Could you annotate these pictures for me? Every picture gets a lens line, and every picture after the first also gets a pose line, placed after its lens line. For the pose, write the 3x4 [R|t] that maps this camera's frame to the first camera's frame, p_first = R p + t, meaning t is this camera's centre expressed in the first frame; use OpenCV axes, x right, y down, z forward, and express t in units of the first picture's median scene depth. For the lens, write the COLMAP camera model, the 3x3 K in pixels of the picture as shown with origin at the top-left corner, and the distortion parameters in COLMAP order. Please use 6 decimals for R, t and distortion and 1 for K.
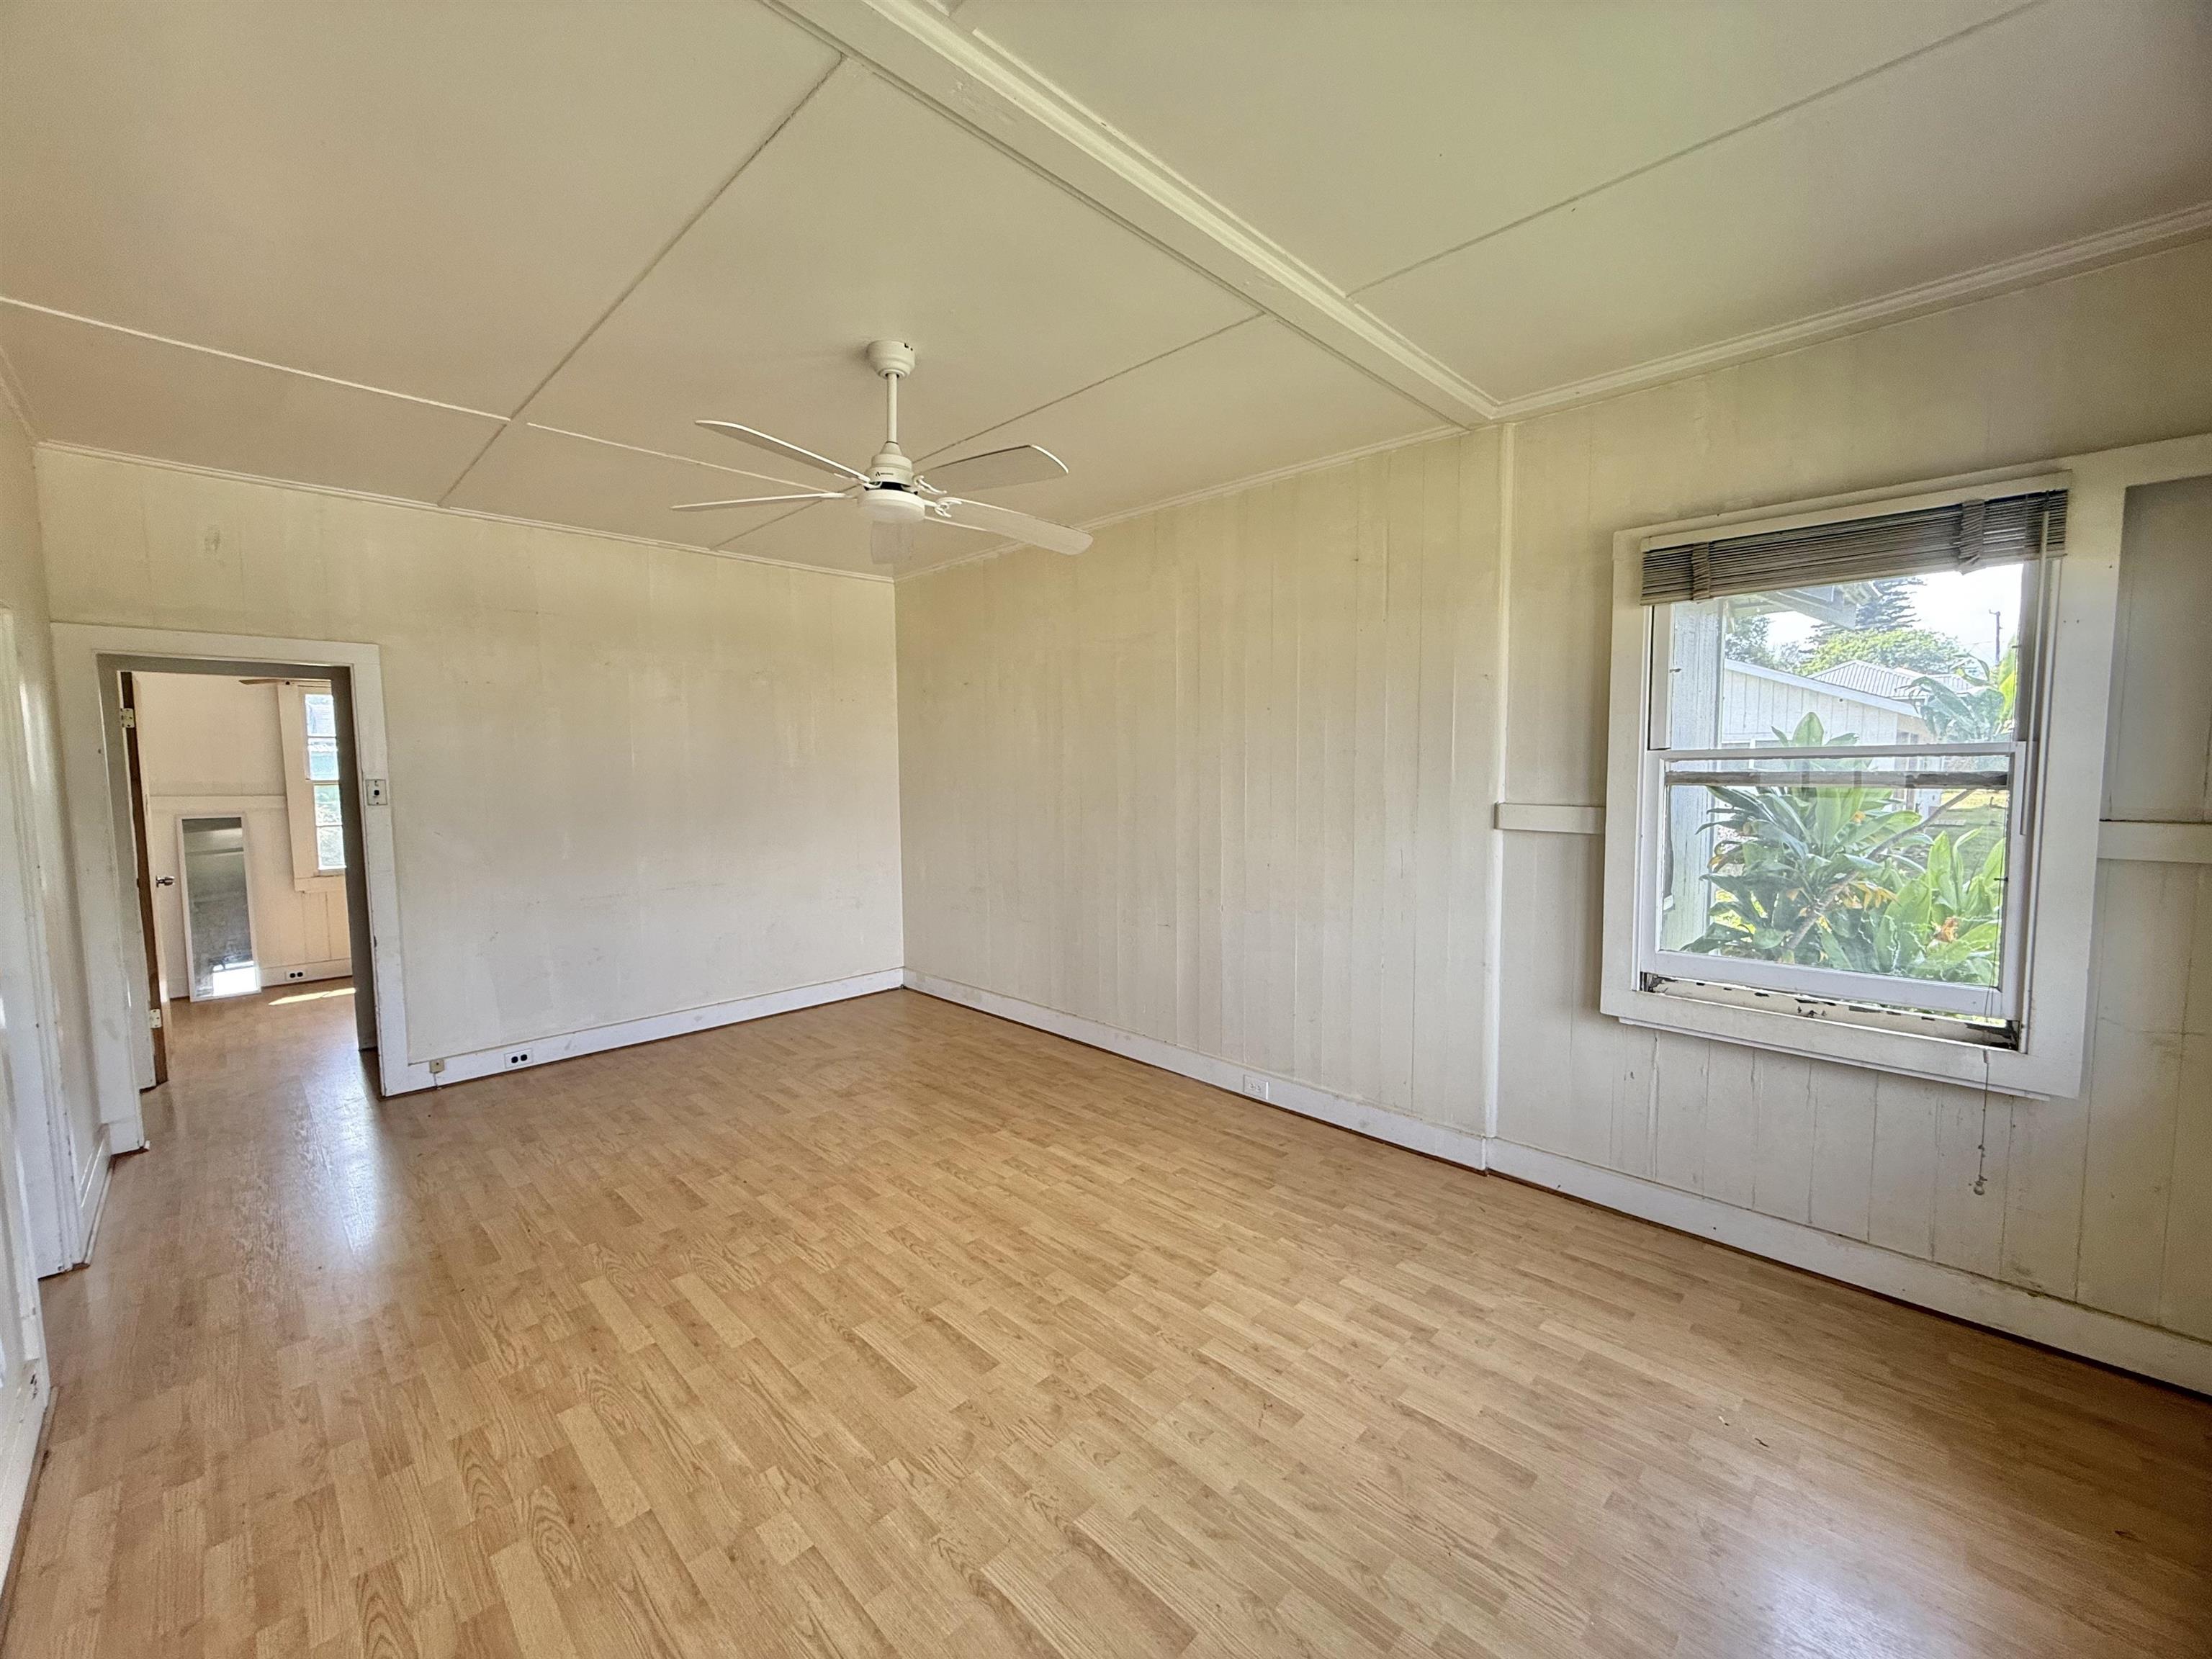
lens RADIAL K [[878.4, 0, 1098.3], [0, 878.4, 825.2], [0, 0, 1]] dist [0.001132, -0.000014]
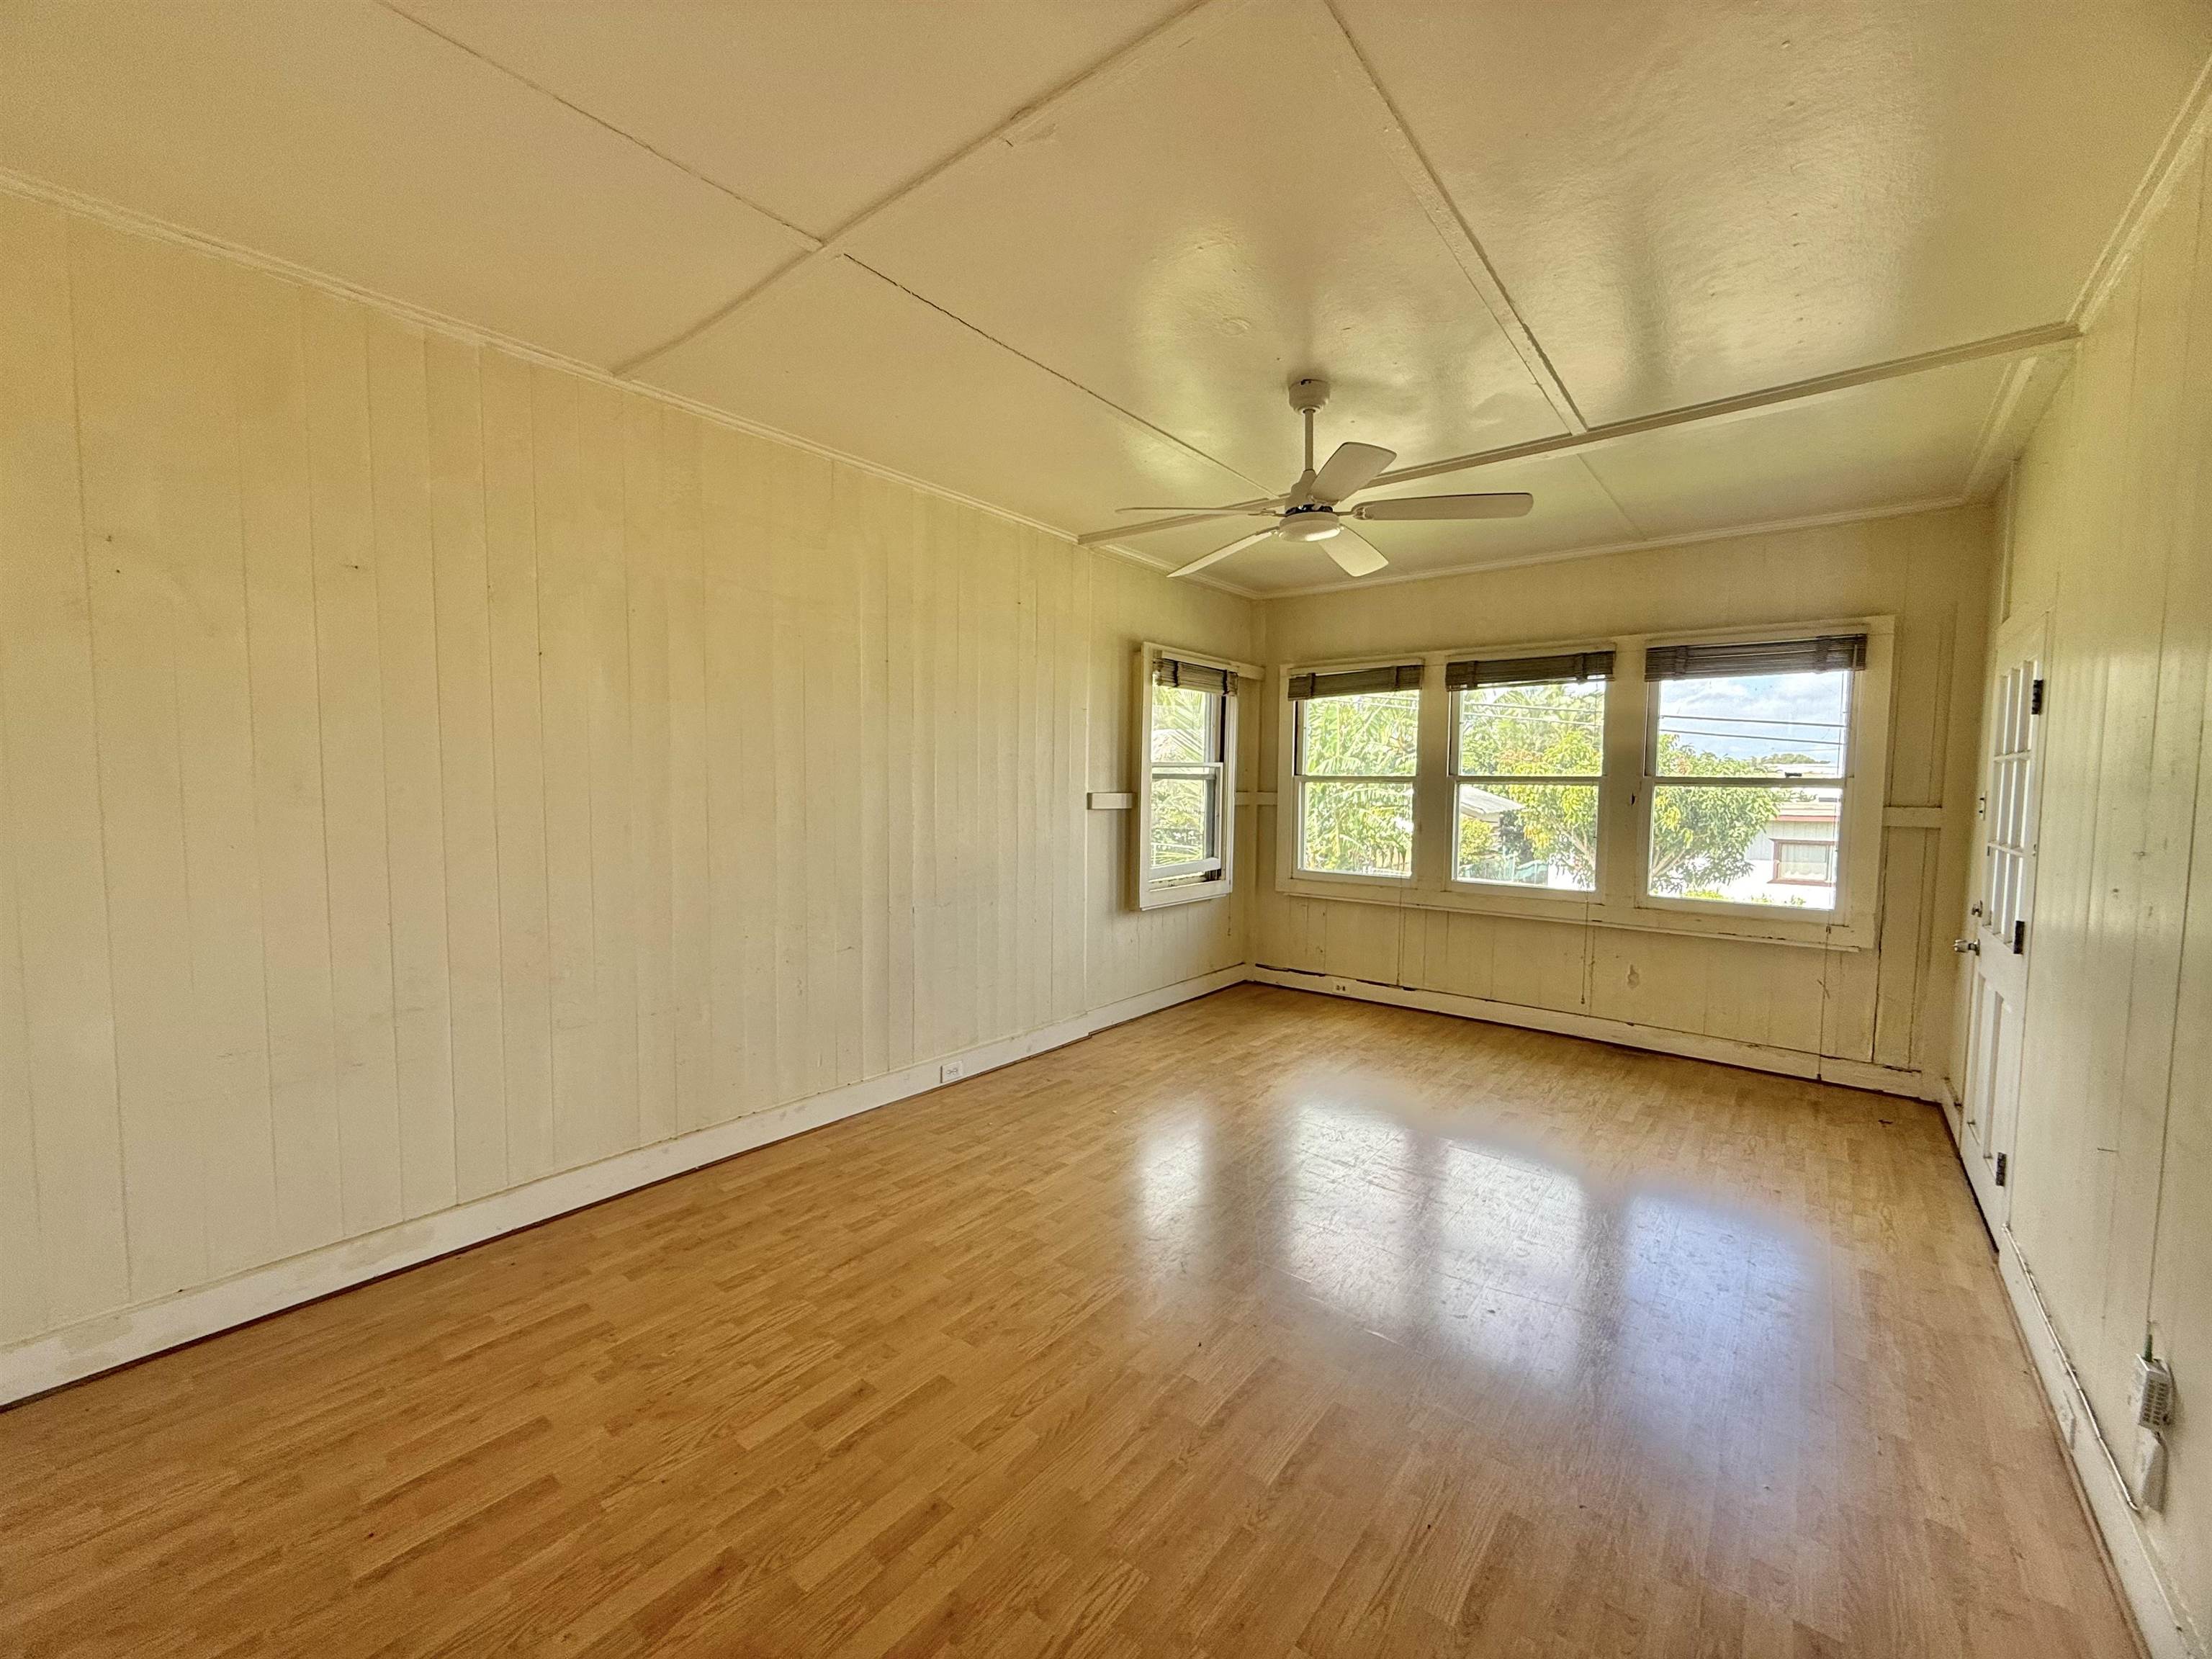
lens RADIAL K [[878.4, 0, 1100.2], [0, 878.4, 822.8], [0, 0, 1]] dist [0.001132, -0.000014]
pose [[-0.098950, -0.045320, 0.994060, -0.950314], [0.060691, 0.996828, 0.051487, -0.044553], [-0.993240, 0.065425, -0.095886, 0.992367]]
